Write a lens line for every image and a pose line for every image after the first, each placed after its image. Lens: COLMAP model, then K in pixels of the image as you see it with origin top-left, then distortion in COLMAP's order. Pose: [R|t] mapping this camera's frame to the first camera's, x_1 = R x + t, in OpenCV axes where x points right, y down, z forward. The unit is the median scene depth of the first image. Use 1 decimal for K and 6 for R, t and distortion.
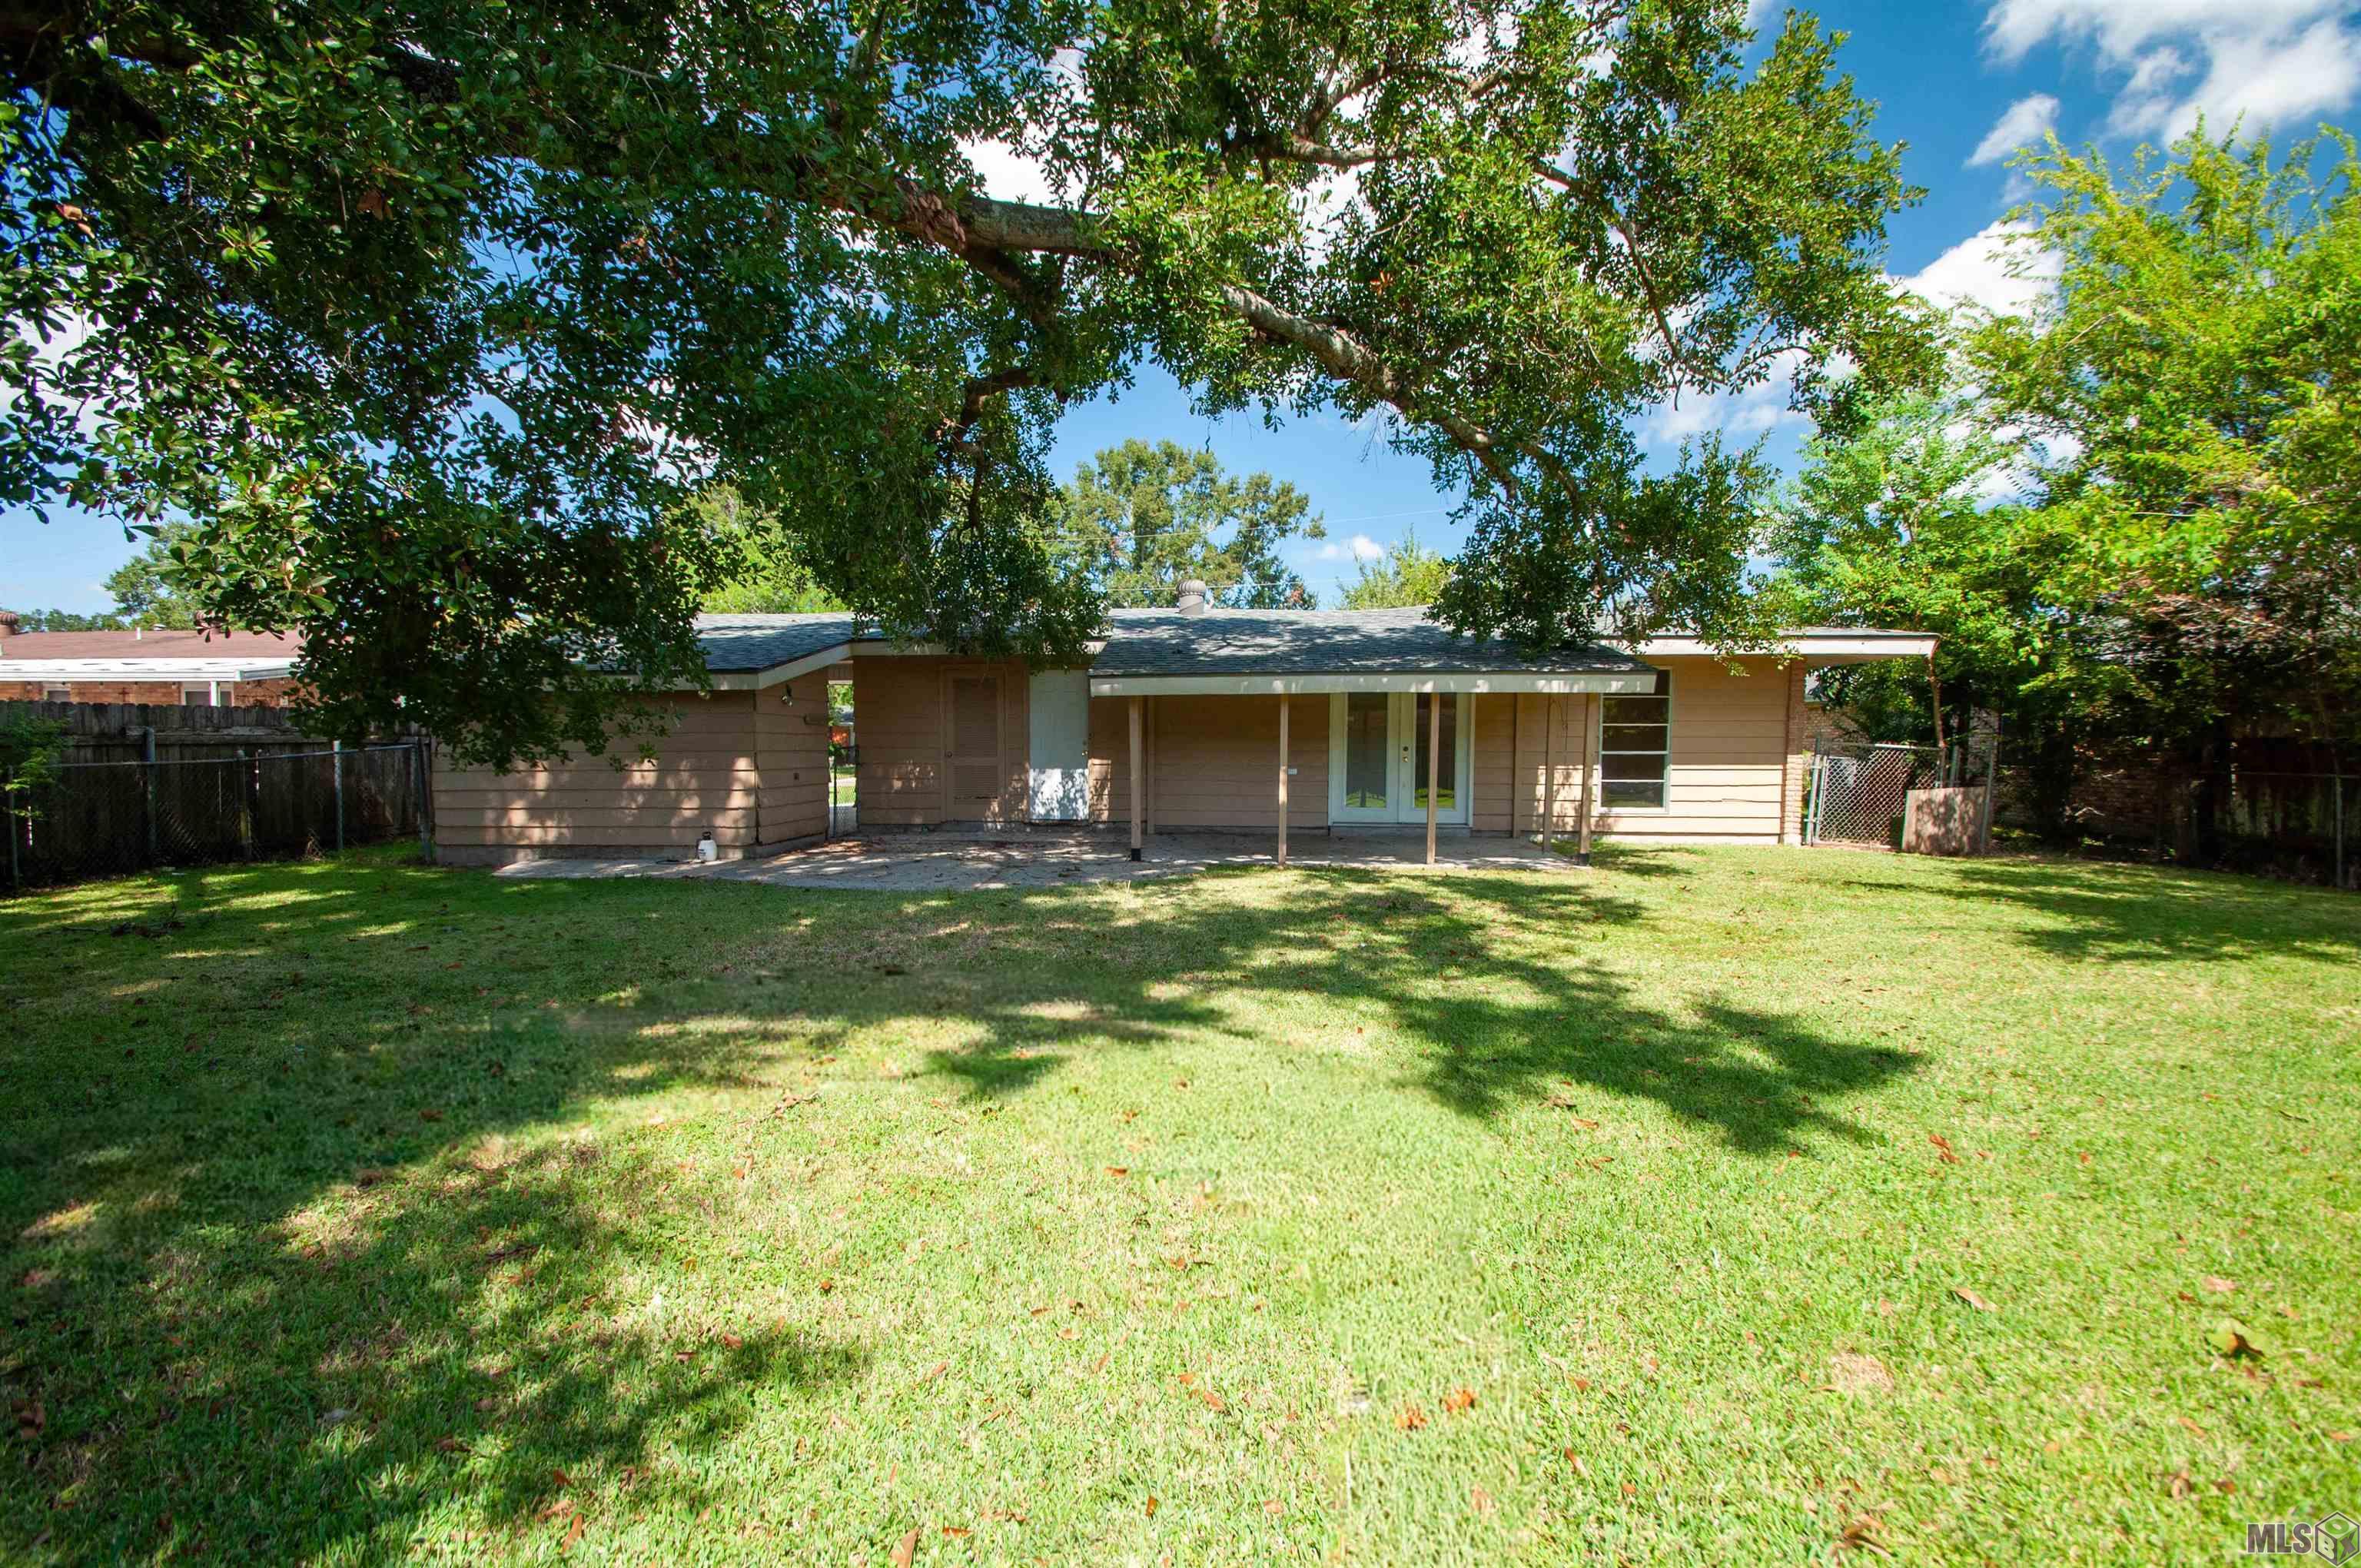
lens RADIAL K [[1074.3, 0, 1167.5], [0, 1074.3, 778.2], [0, 0, 1]] dist [-0.011546, -0.000277]
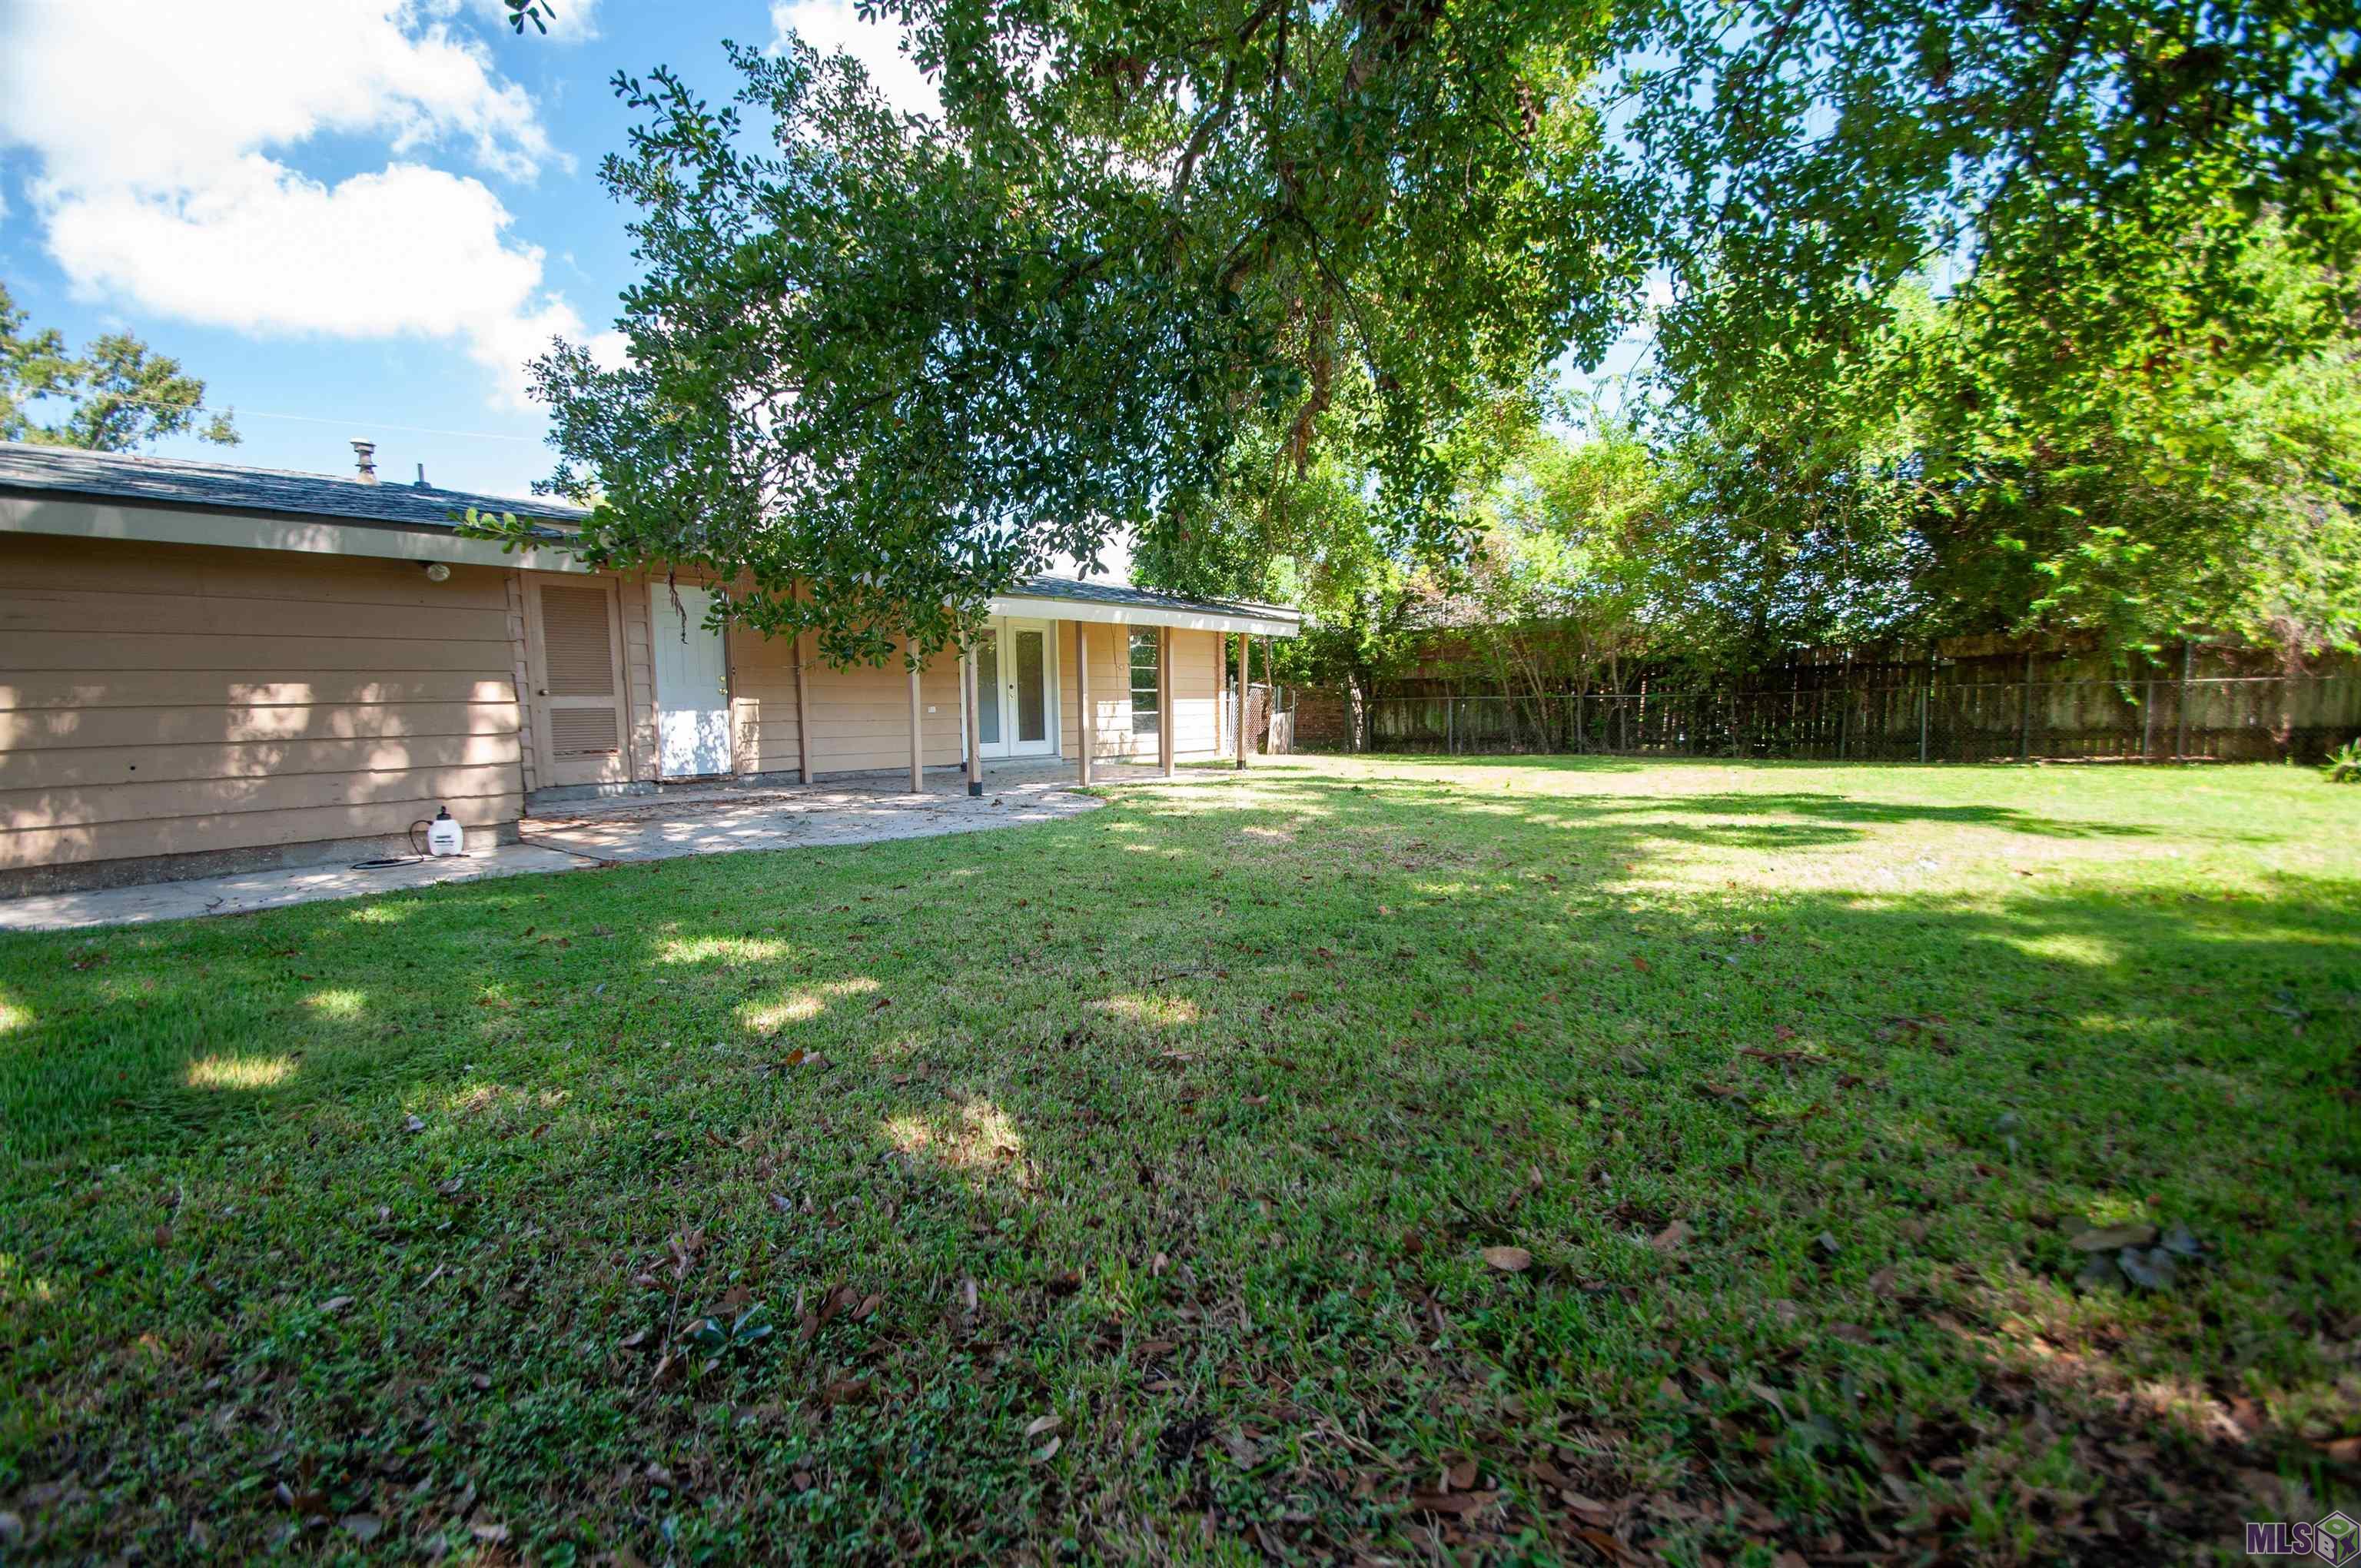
lens RADIAL K [[1074.3, 0, 1167.5], [0, 1074.3, 778.2], [0, 0, 1]] dist [-0.011546, -0.000277]
pose [[0.576417, -0.065046, 0.814563, -0.566513], [0.047645, 0.997806, 0.045963, 0.022393], [-0.815765, 0.012316, 0.578252, 0.274388]]
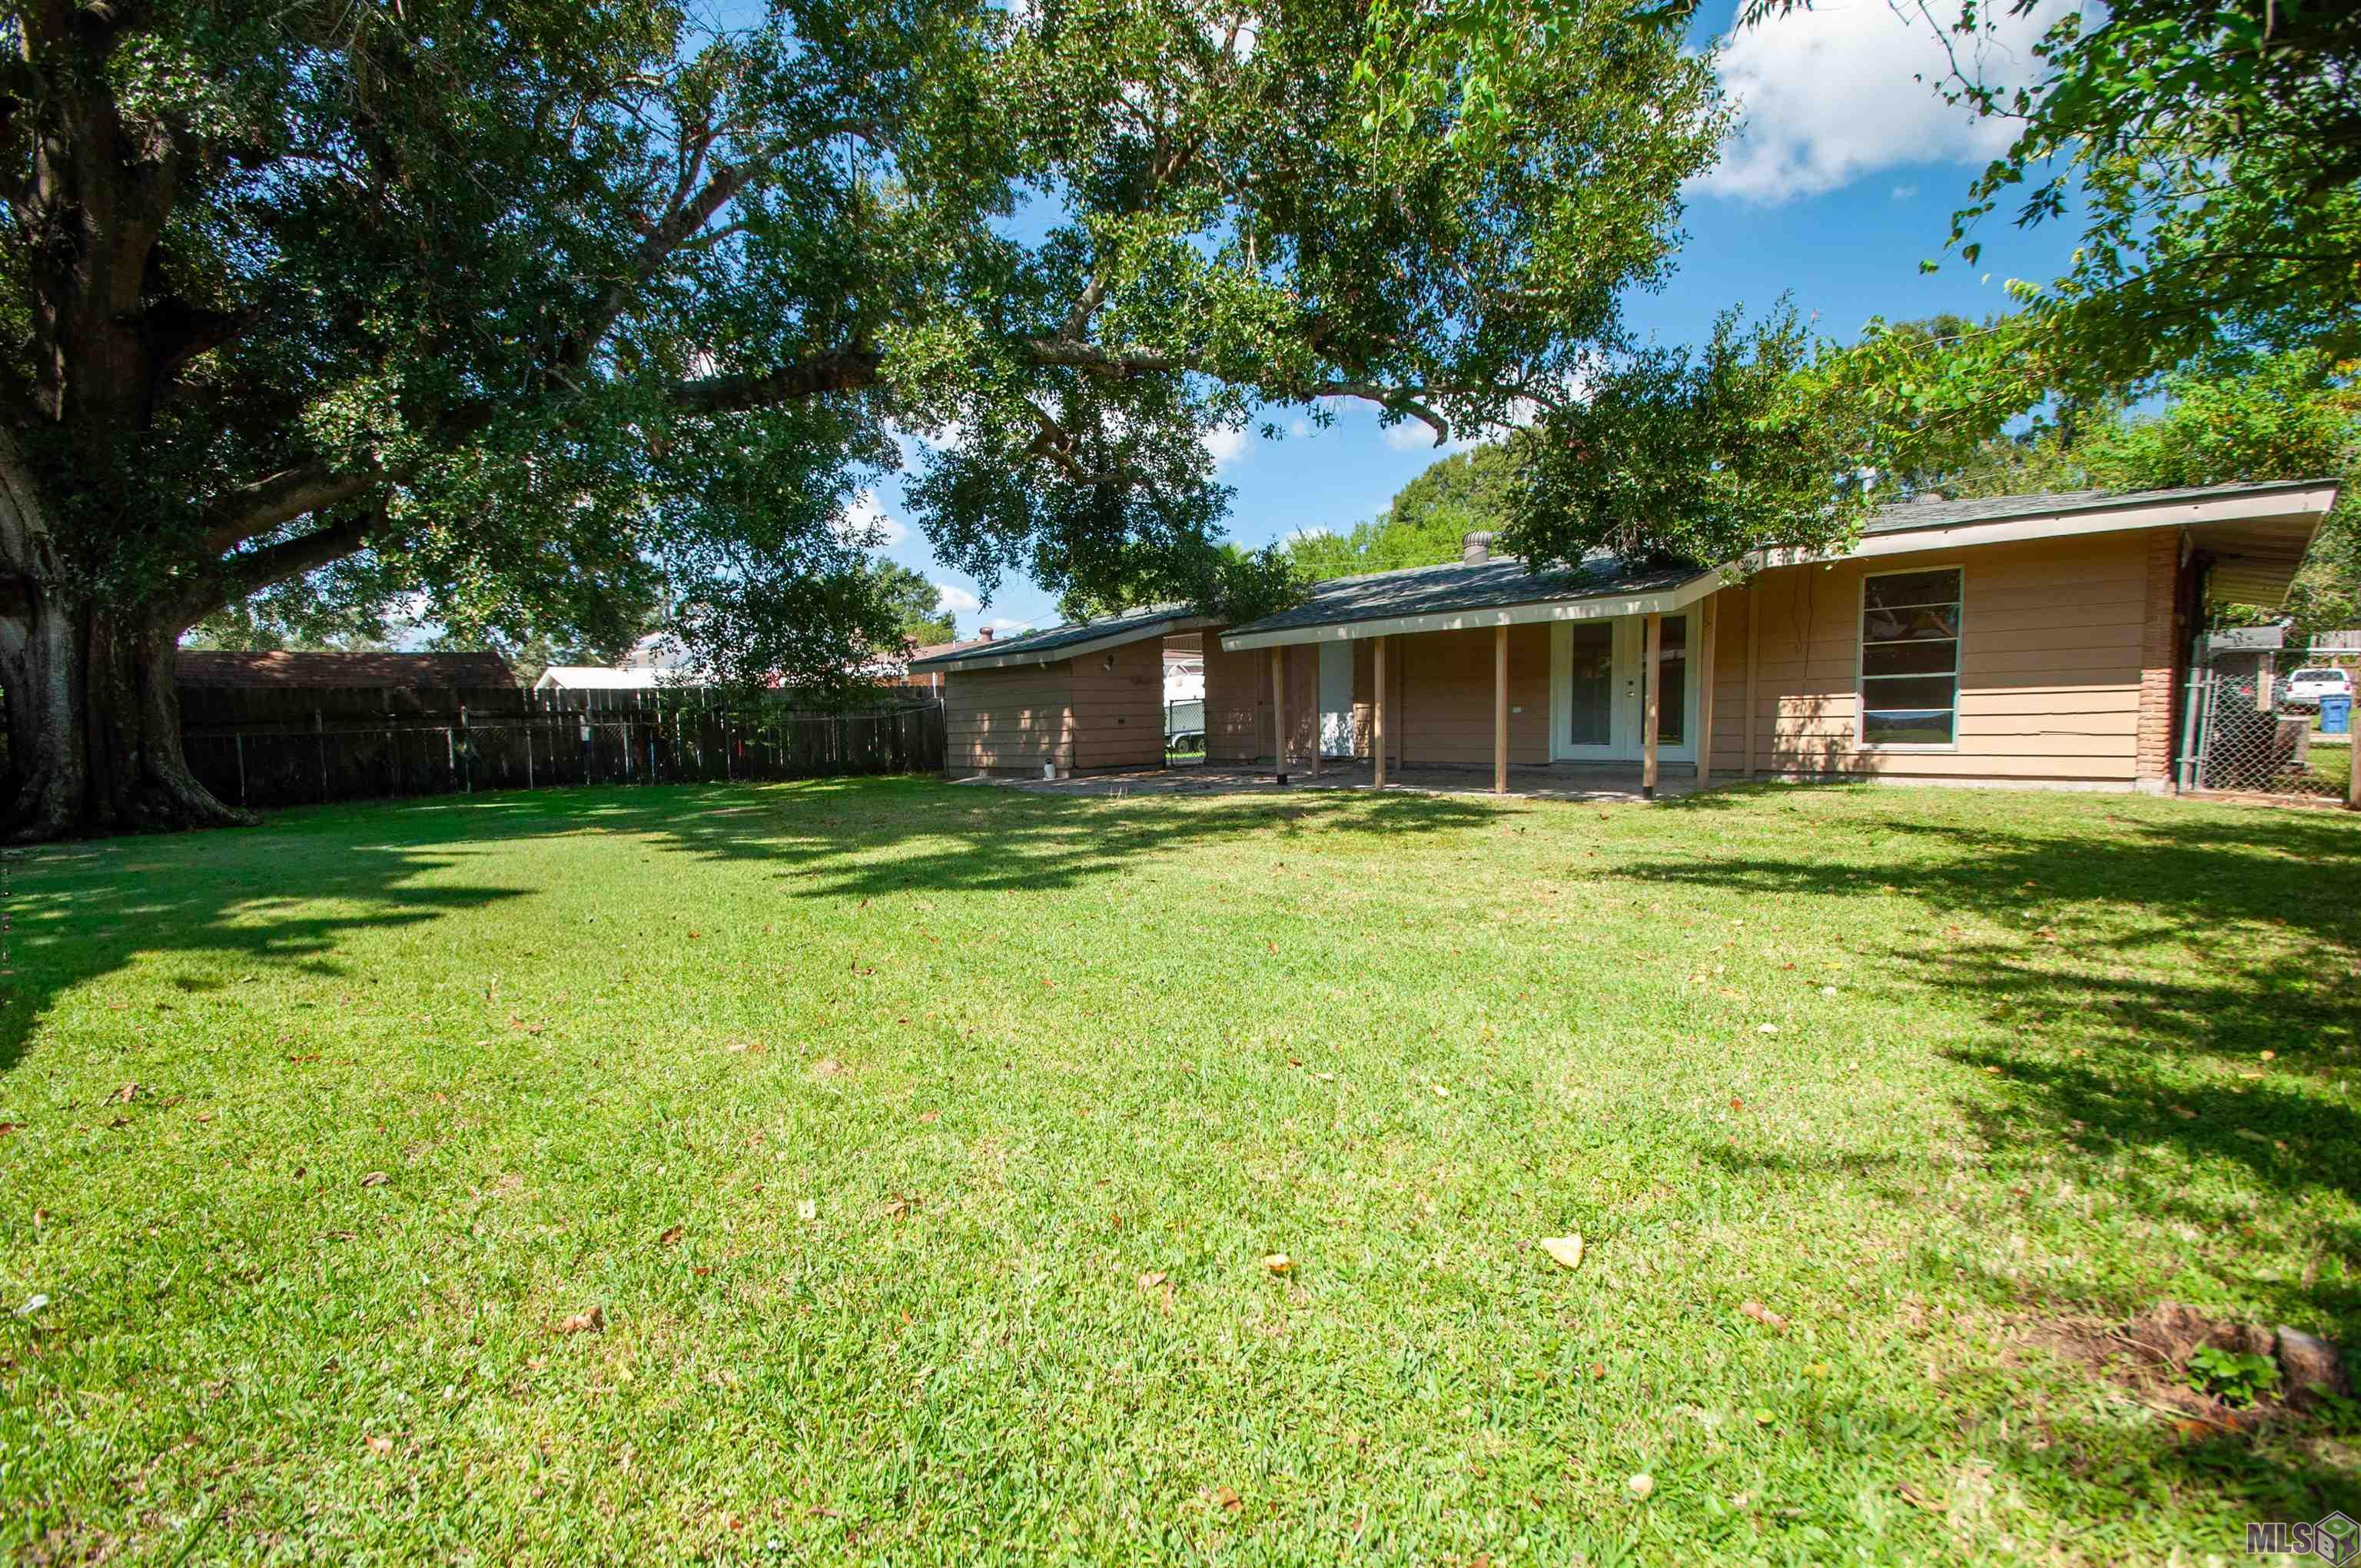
lens RADIAL K [[1074.3, 0, 1167.5], [0, 1074.3, 778.2], [0, 0, 1]] dist [-0.011546, -0.000277]
pose [[0.732693, 0.017960, -0.680322, 0.584957], [0.006034, 0.999441, 0.032883, 0.024013], [0.680532, -0.028198, 0.732175, 0.019030]]
